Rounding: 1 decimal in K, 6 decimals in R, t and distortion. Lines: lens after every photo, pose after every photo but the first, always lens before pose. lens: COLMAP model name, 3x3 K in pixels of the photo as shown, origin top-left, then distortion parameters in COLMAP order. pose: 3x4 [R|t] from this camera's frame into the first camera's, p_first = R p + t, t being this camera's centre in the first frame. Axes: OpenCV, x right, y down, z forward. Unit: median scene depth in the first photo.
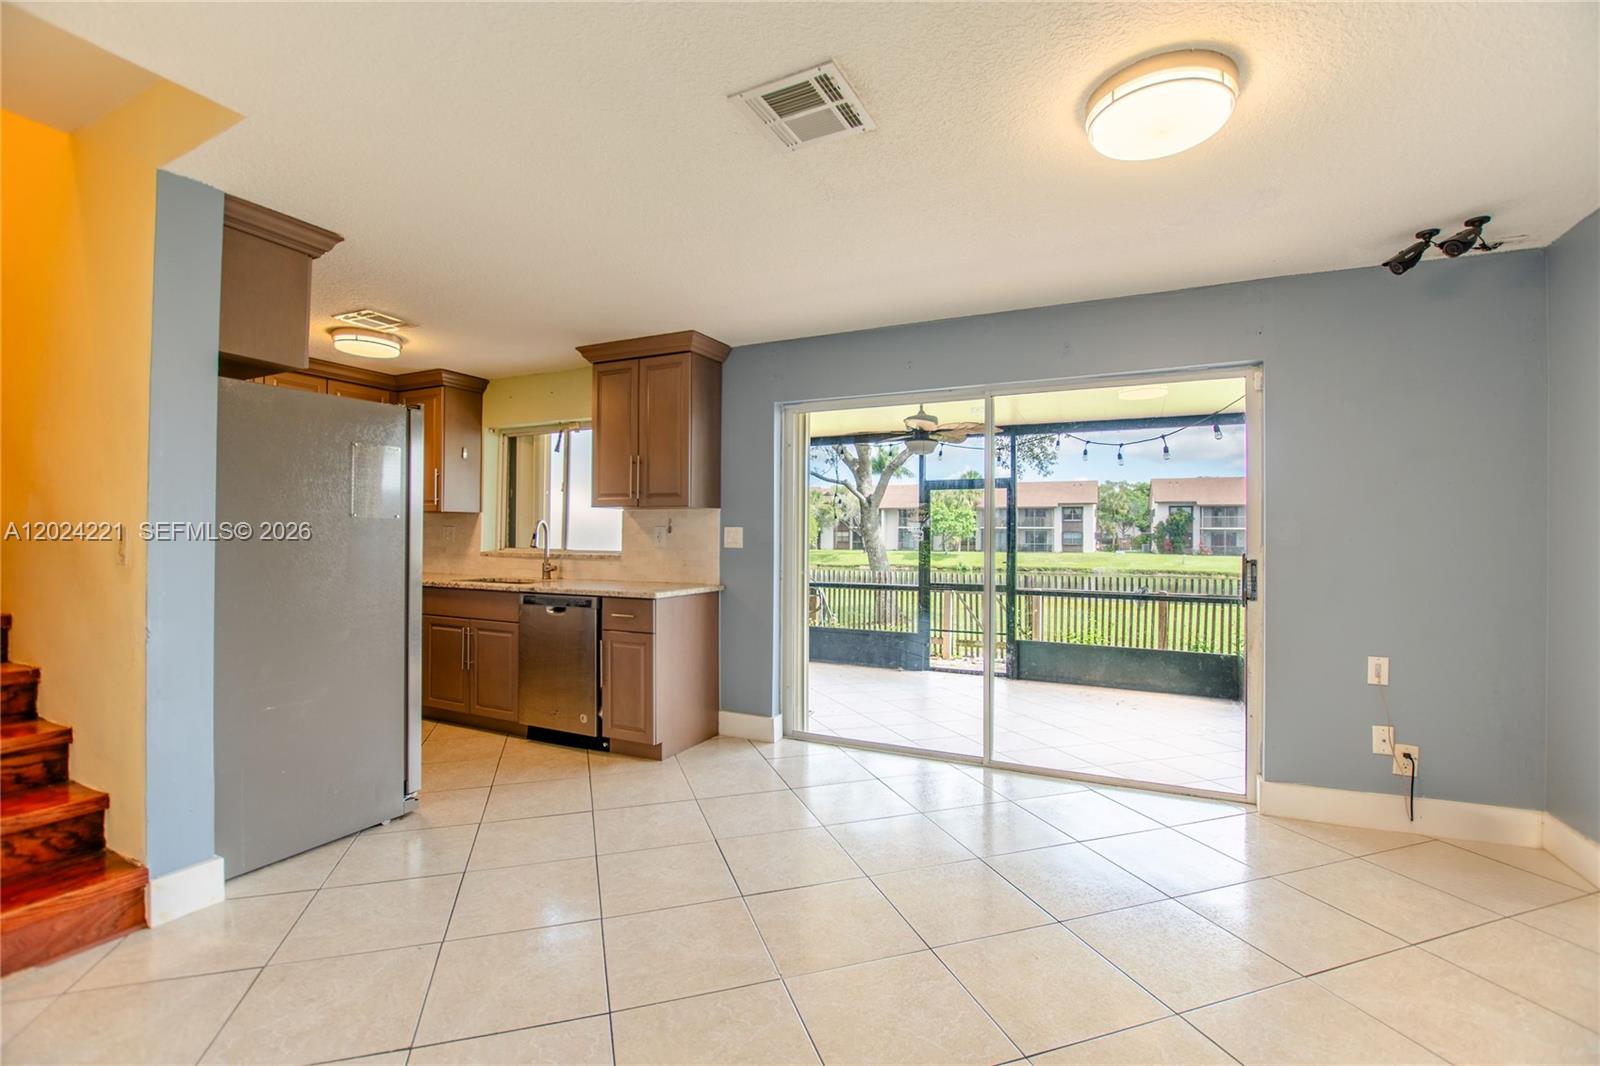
lens RADIAL K [[703.6, 0, 810.8], [0, 703.6, 531.1], [0, 0, 1]] dist [-0.024971, 0.000194]
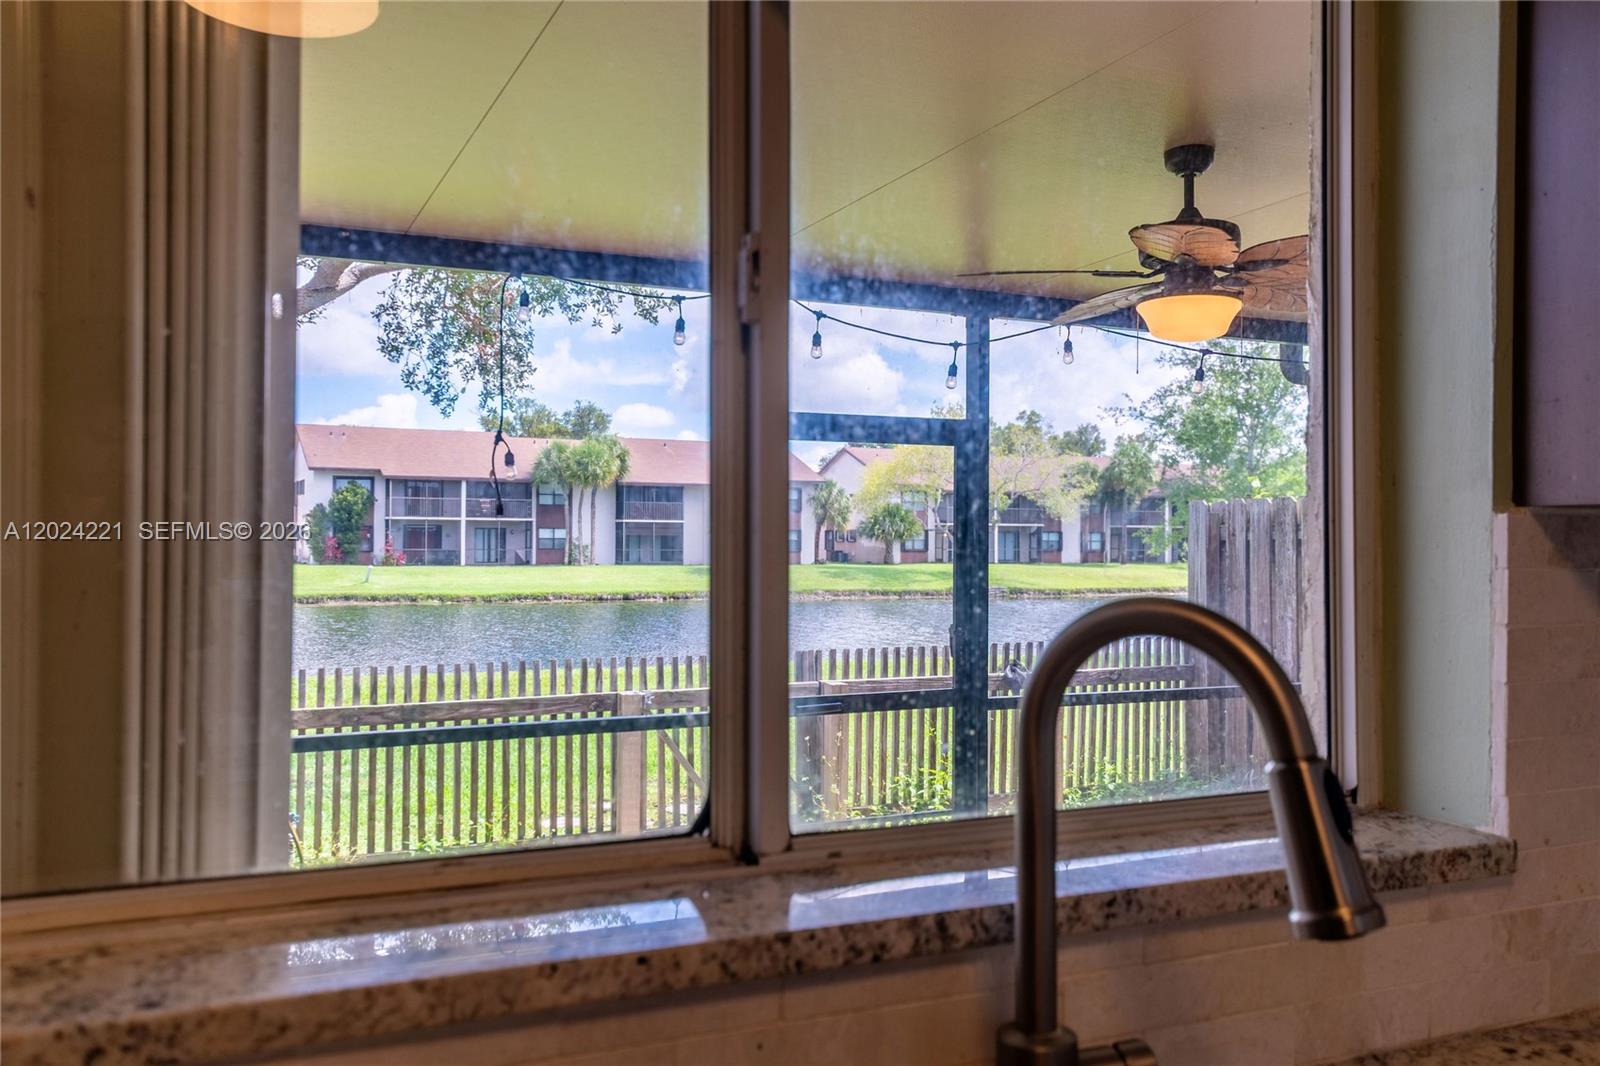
lens RADIAL K [[1307.0, 0, 799.0], [0, 1307.0, 525.0], [0, 0, 1]] dist [0.042973, -0.005865]
pose [[0.648489, 0.004389, 0.761211, -0.350132], [-0.007673, 0.999970, 0.000771, -0.016131], [-0.761185, -0.006341, 0.648503, 0.587110]]
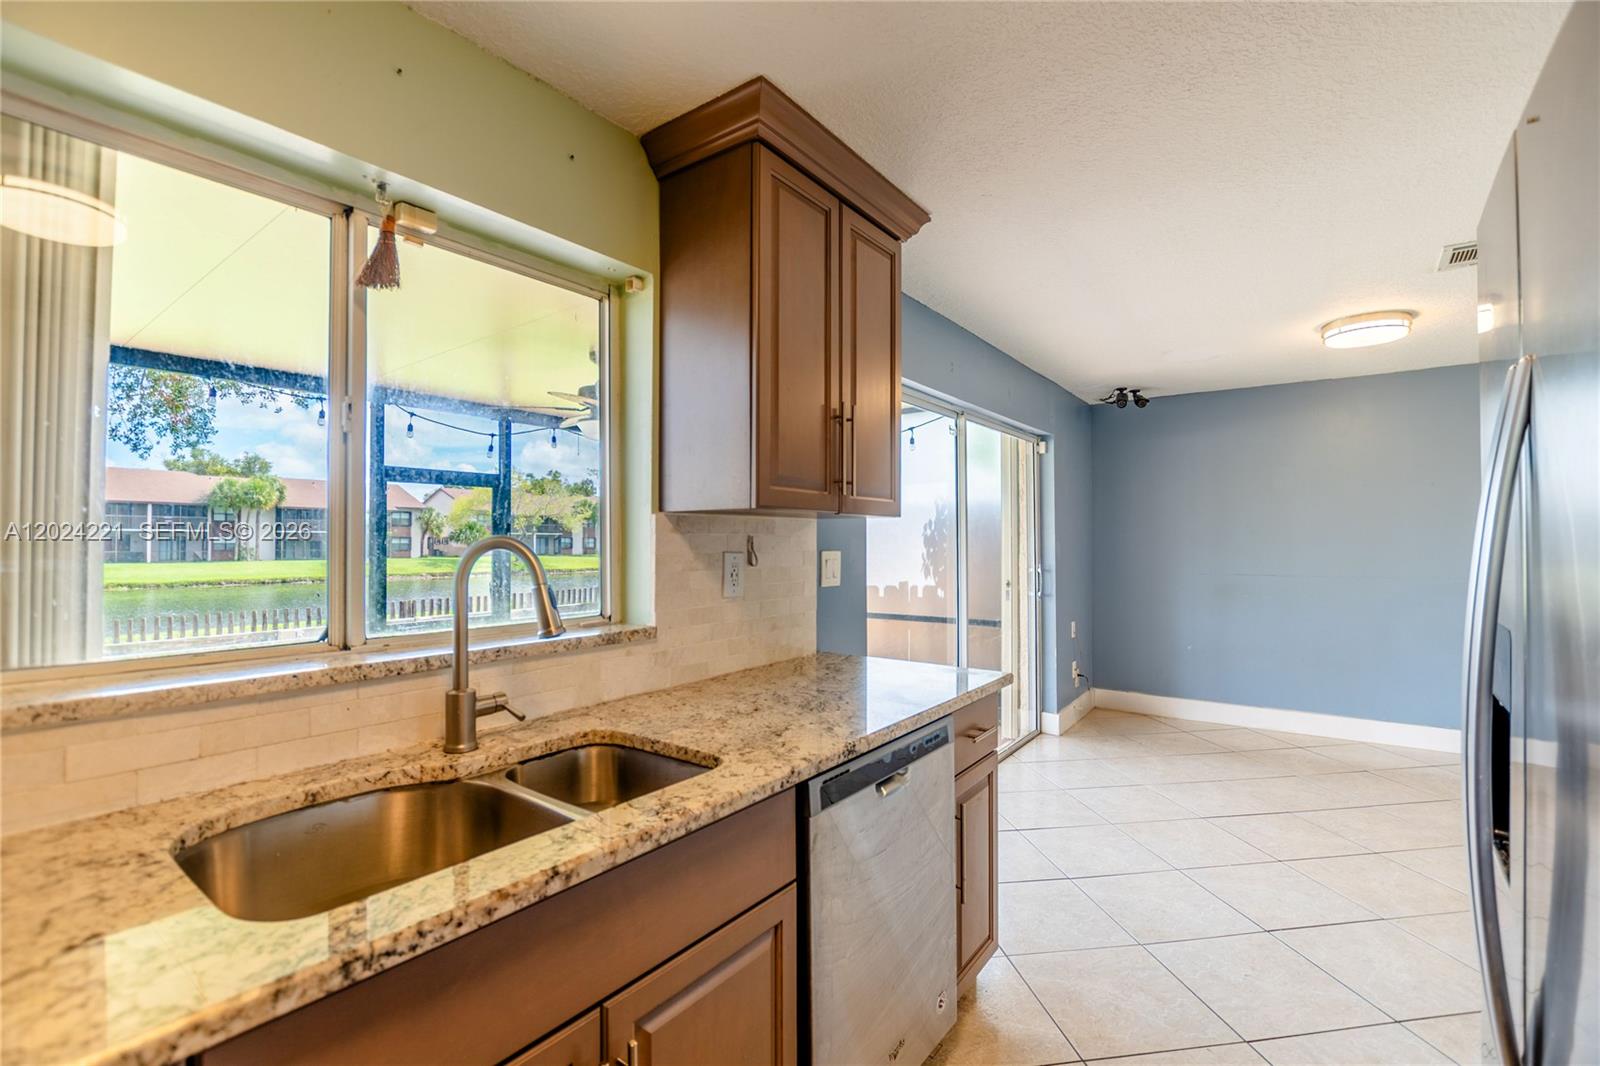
lens RADIAL K [[703.6, 0, 794.7], [0, 703.6, 528.2], [0, 0, 1]] dist [-0.024971, 0.000194]
pose [[0.200897, 0.011843, 0.979541, -0.404178], [-0.005331, 0.999925, -0.010996, -0.010708], [-0.979598, -0.003013, 0.200945, 0.528132]]
